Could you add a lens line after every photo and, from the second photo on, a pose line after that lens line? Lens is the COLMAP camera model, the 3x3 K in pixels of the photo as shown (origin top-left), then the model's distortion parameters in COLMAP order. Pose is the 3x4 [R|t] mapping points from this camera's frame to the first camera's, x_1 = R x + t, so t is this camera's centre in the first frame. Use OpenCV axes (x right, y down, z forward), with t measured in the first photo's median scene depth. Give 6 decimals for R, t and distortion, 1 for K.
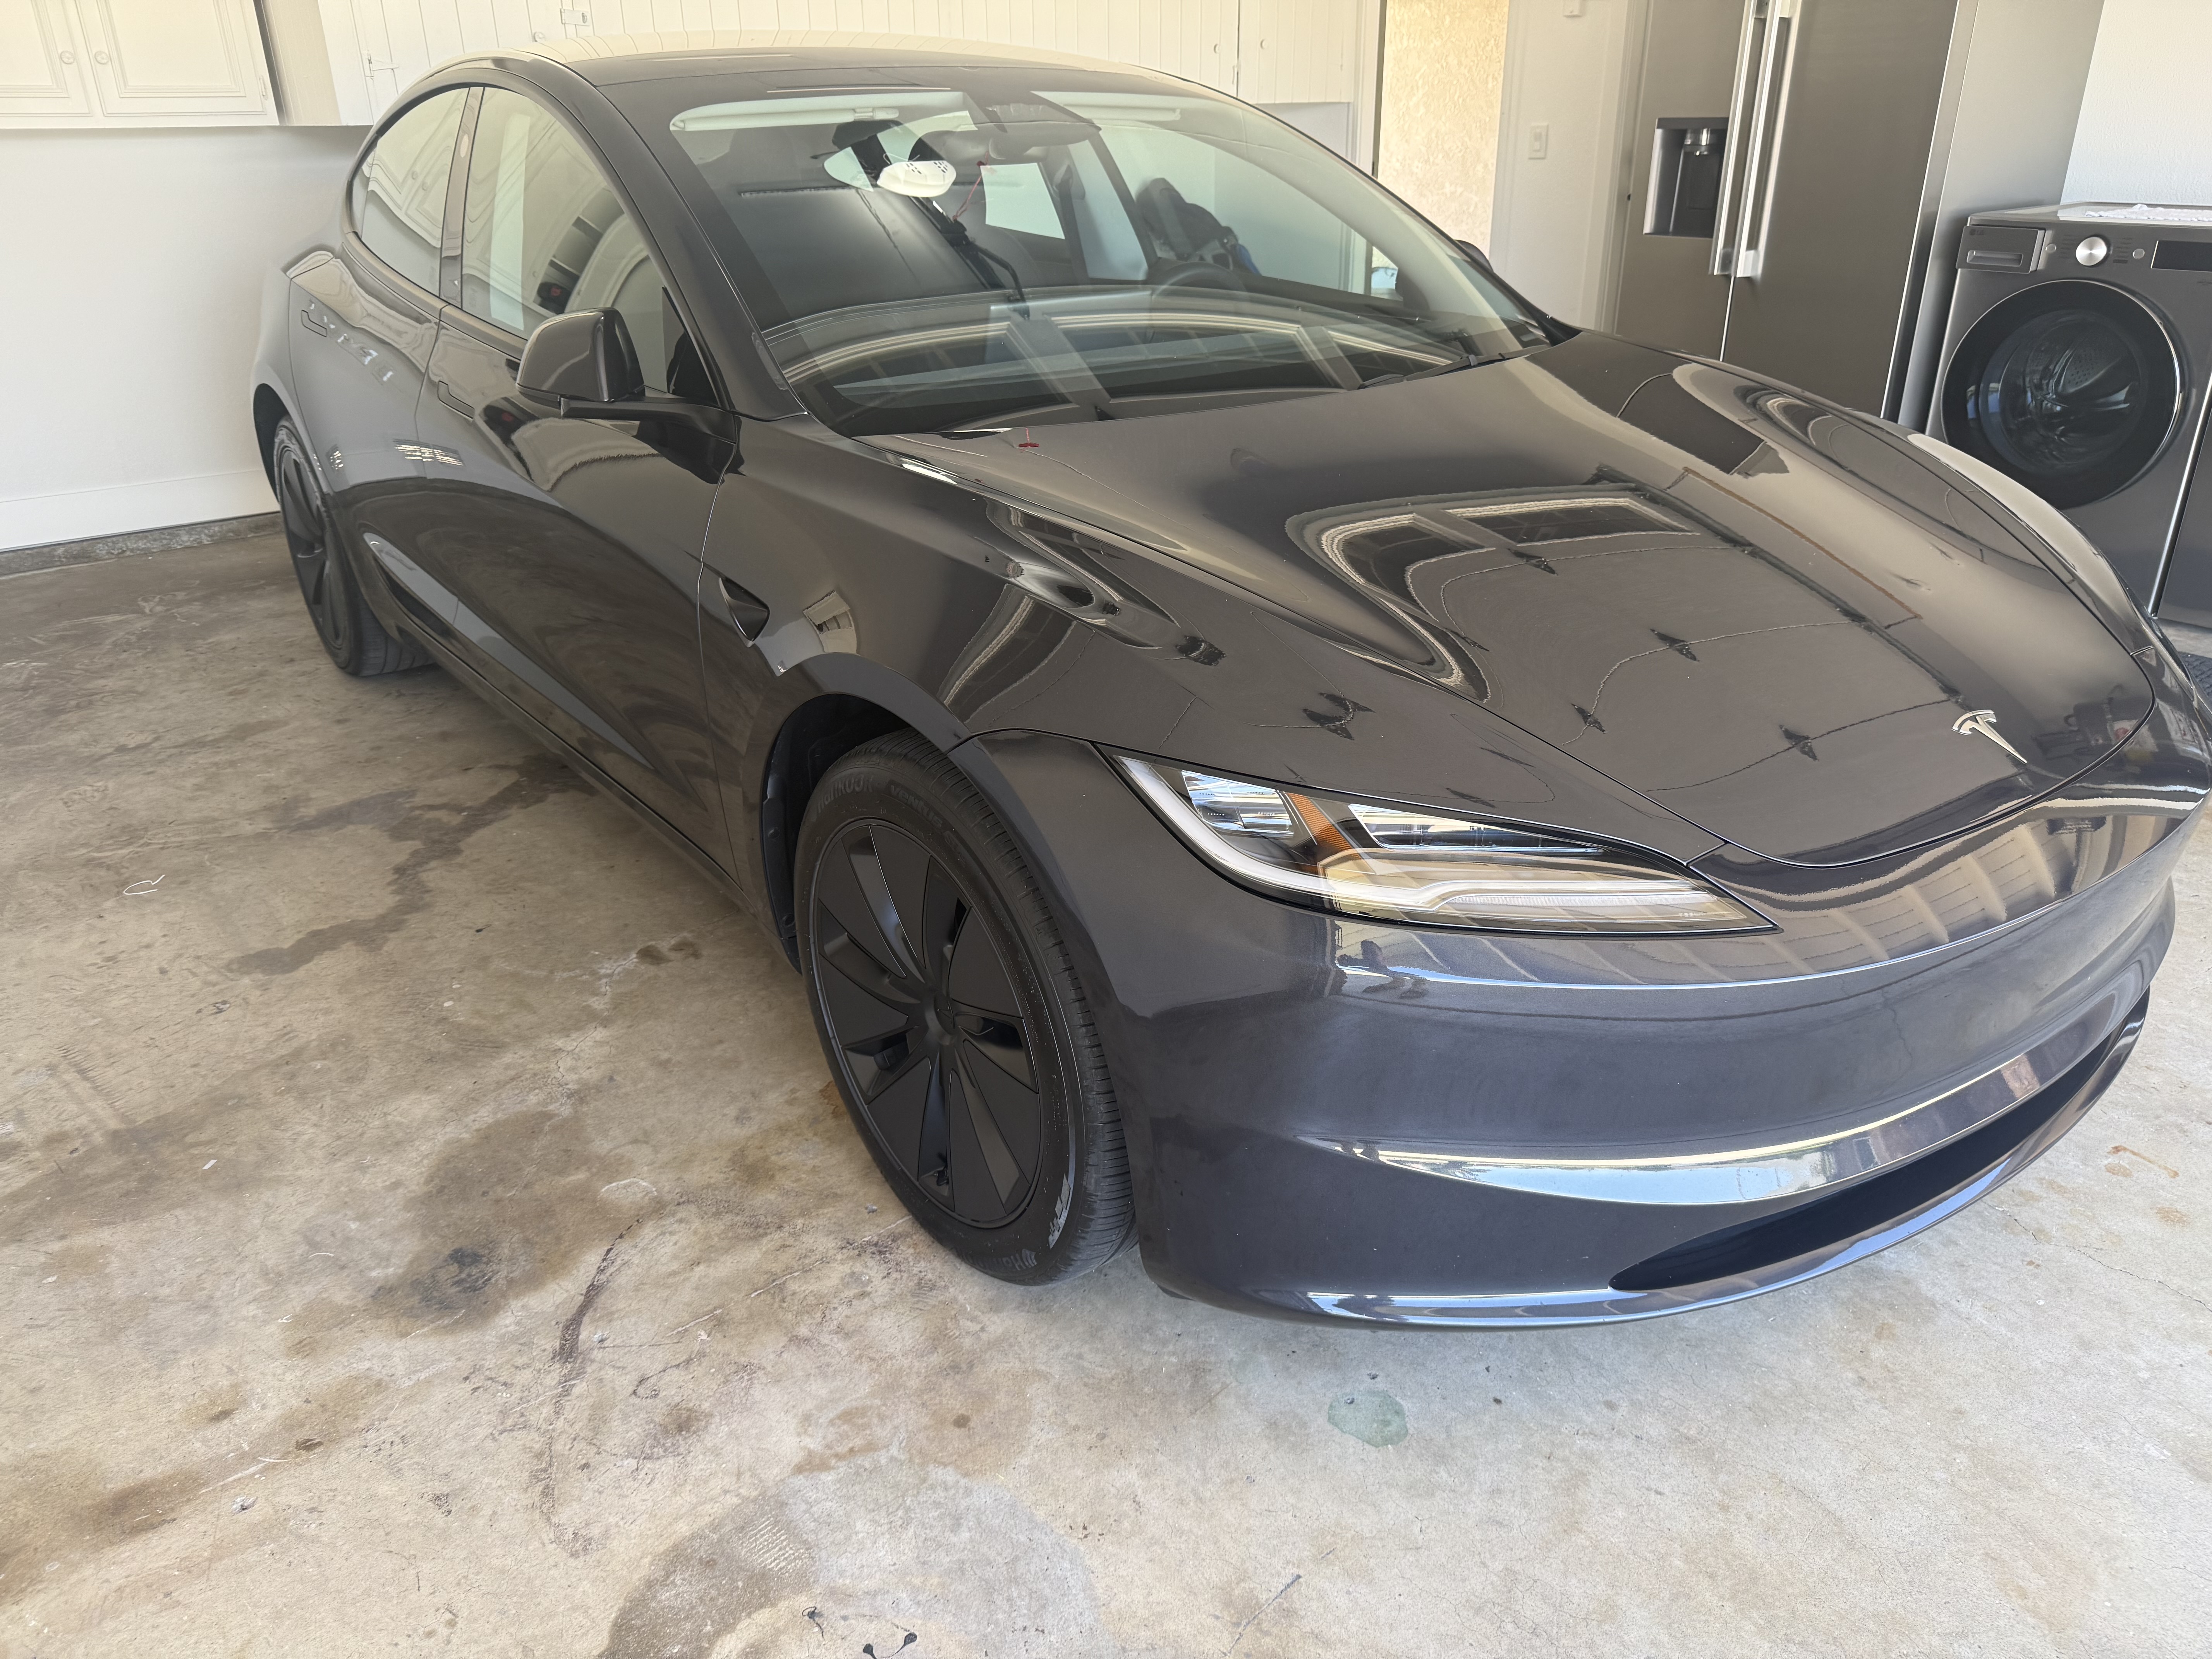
lens RADIAL K [[1566.1, 0, 1112.3], [0, 1566.1, 819.4], [0, 0, 1]] dist [-0.002976, -0.000793]
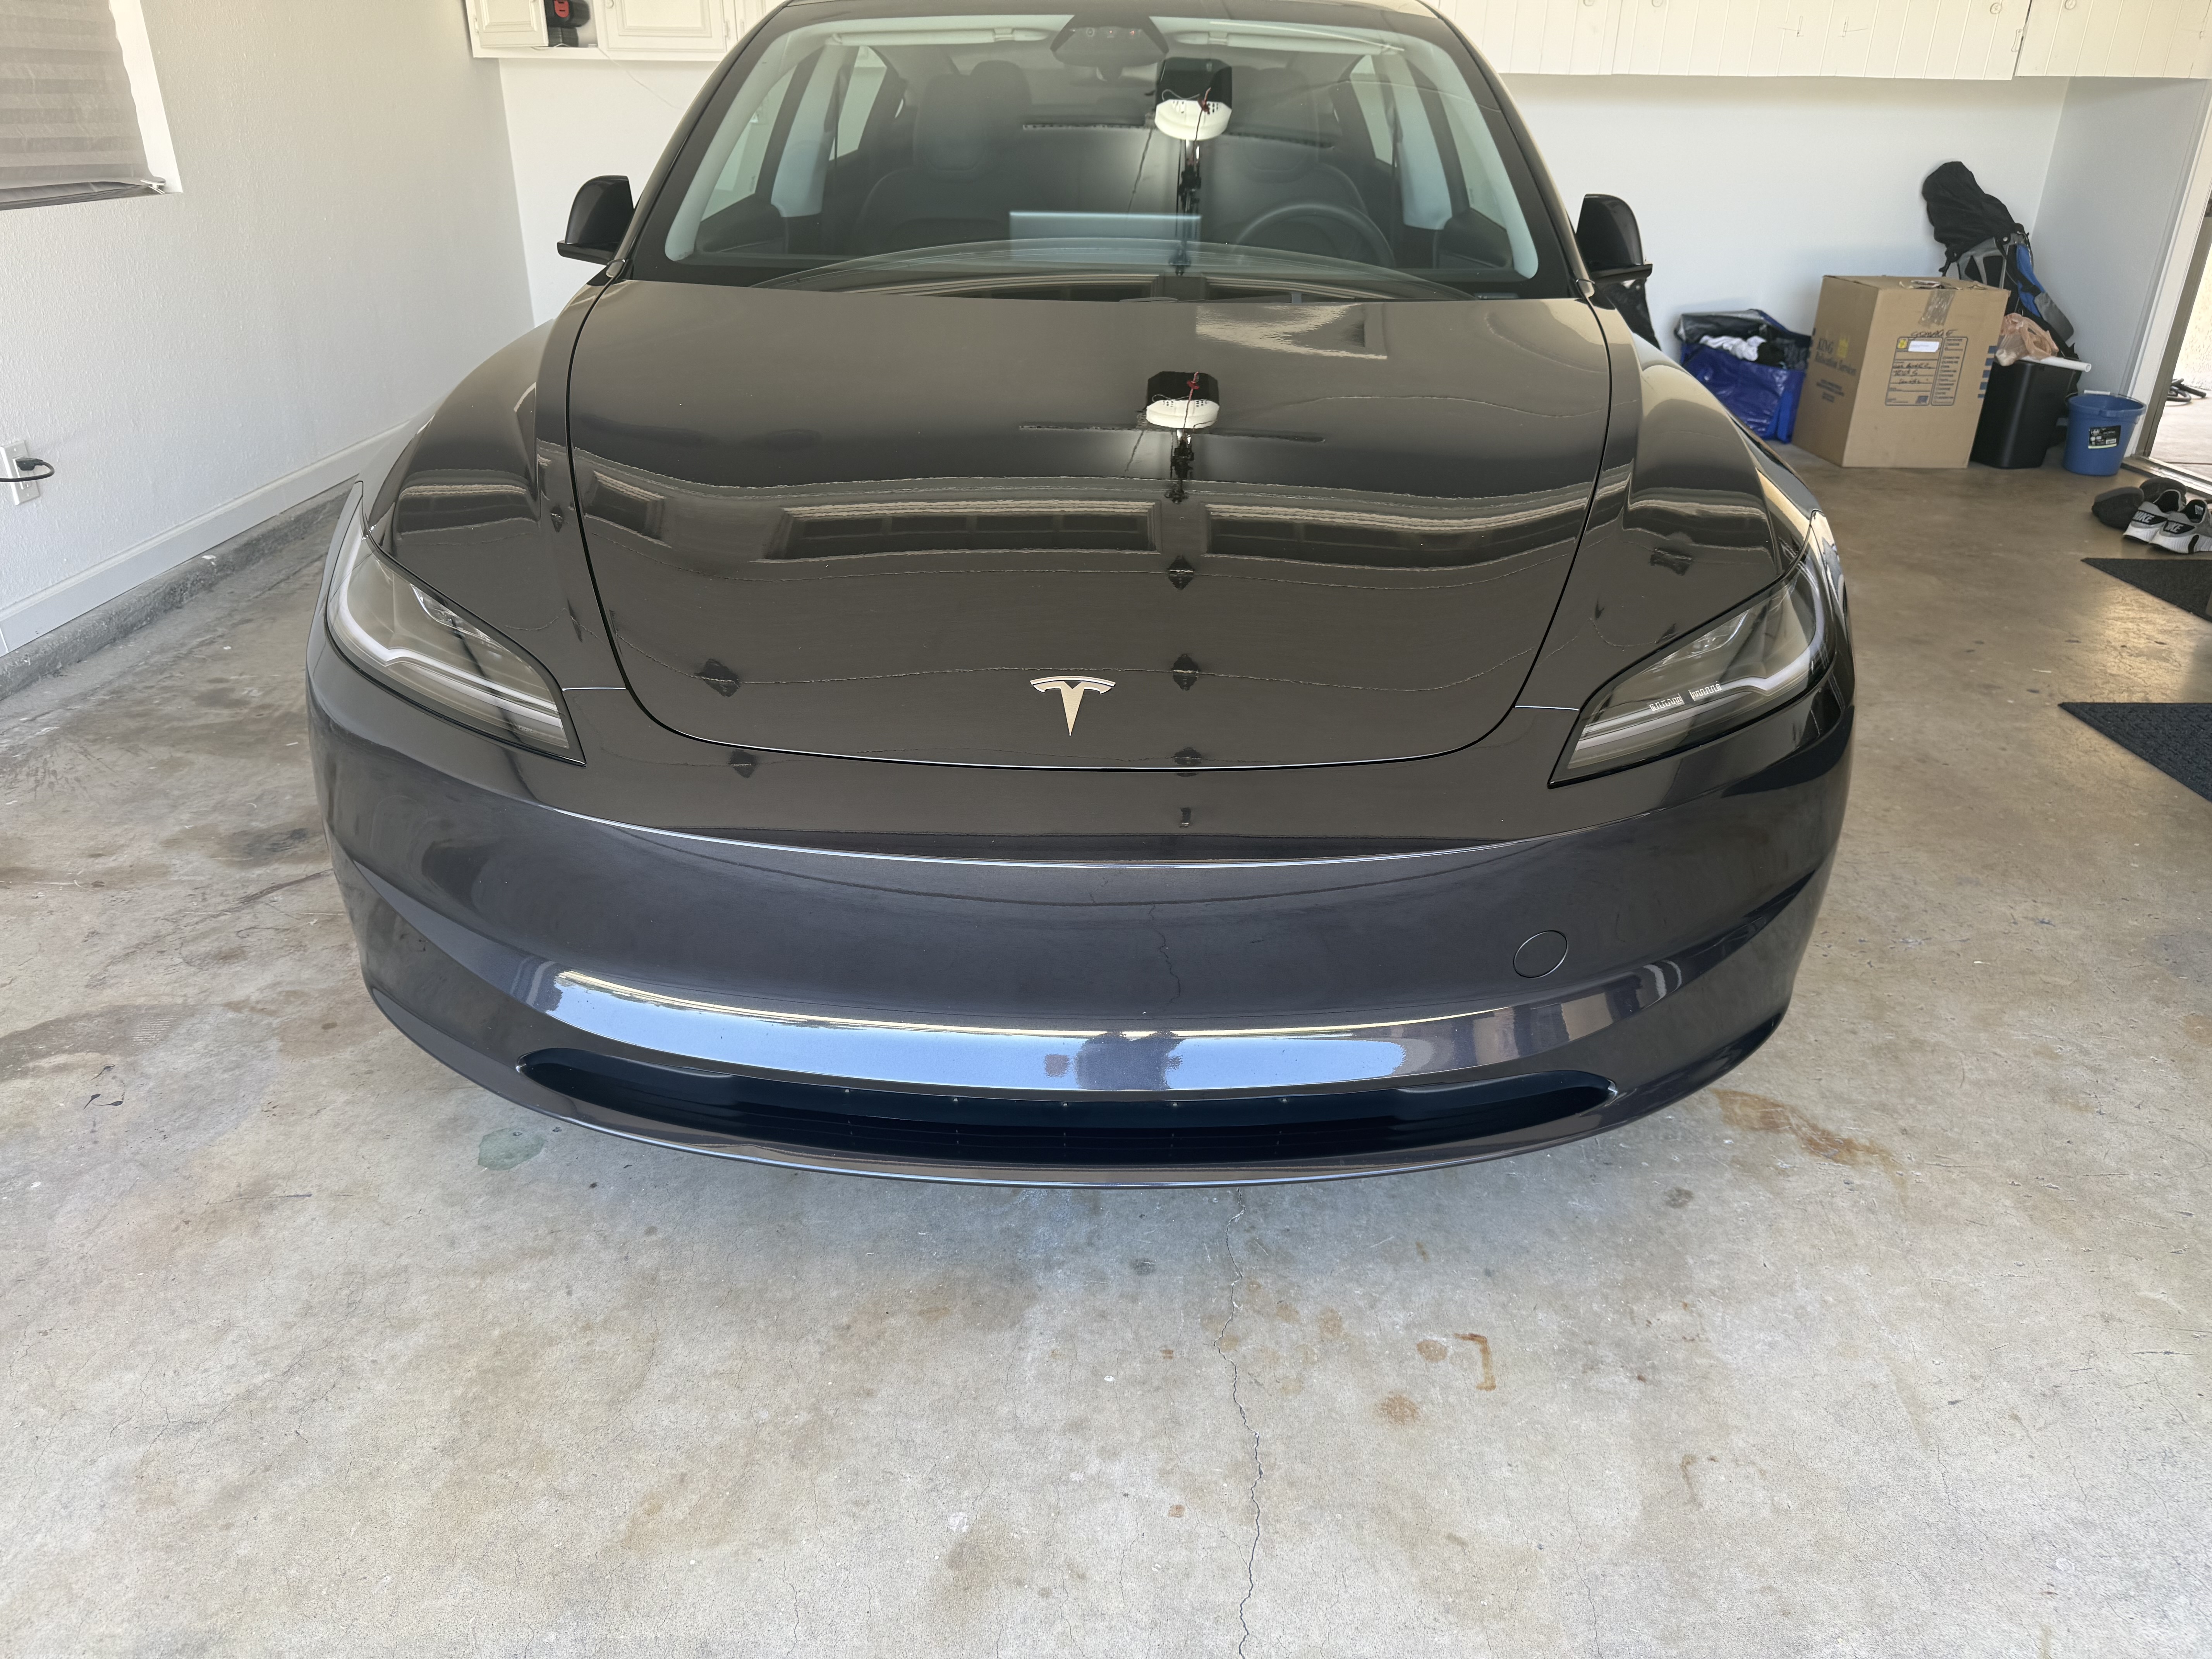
lens RADIAL K [[1566.1, 0, 1112.6], [0, 1566.1, 836.2], [0, 0, 1]] dist [-0.002976, -0.000793]
pose [[0.784157, 0.289187, -0.549062, 1.064817], [-0.279782, 0.954506, 0.103152, -0.077302], [0.553913, 0.072730, 0.829392, 0.274773]]
